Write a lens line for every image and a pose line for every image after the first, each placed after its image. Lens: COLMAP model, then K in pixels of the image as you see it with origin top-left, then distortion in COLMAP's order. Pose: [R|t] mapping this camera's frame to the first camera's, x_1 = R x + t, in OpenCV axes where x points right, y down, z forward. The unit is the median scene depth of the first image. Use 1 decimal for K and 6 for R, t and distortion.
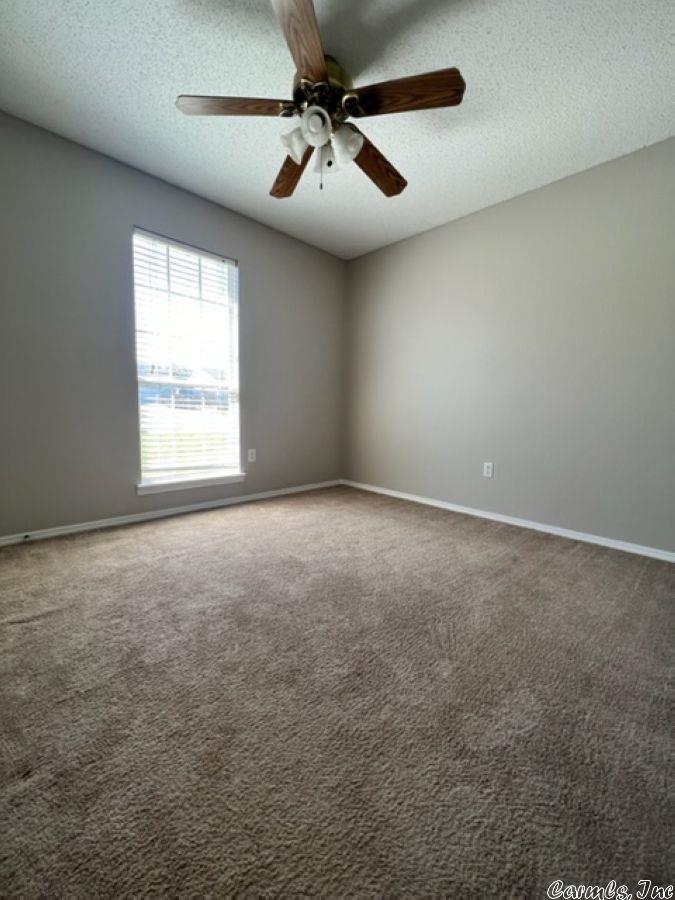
lens RADIAL K [[359.8, 0, 339.2], [0, 359.8, 448.6], [0, 0, 1]] dist [0.005801, 0.000175]
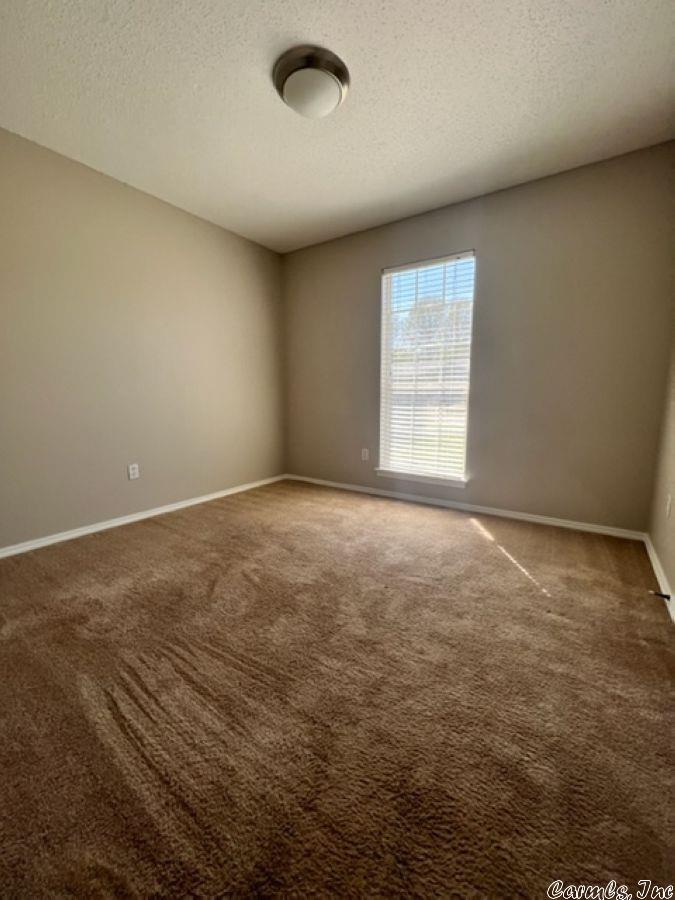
lens RADIAL K [[359.8, 0, 339.2], [0, 359.8, 448.6], [0, 0, 1]] dist [0.005801, 0.000175]
pose [[0.170464, 0.110973, -0.979095, 0.696544], [-0.092229, 0.991073, 0.096273, -0.083701], [0.981038, 0.073890, 0.179177, 0.600847]]
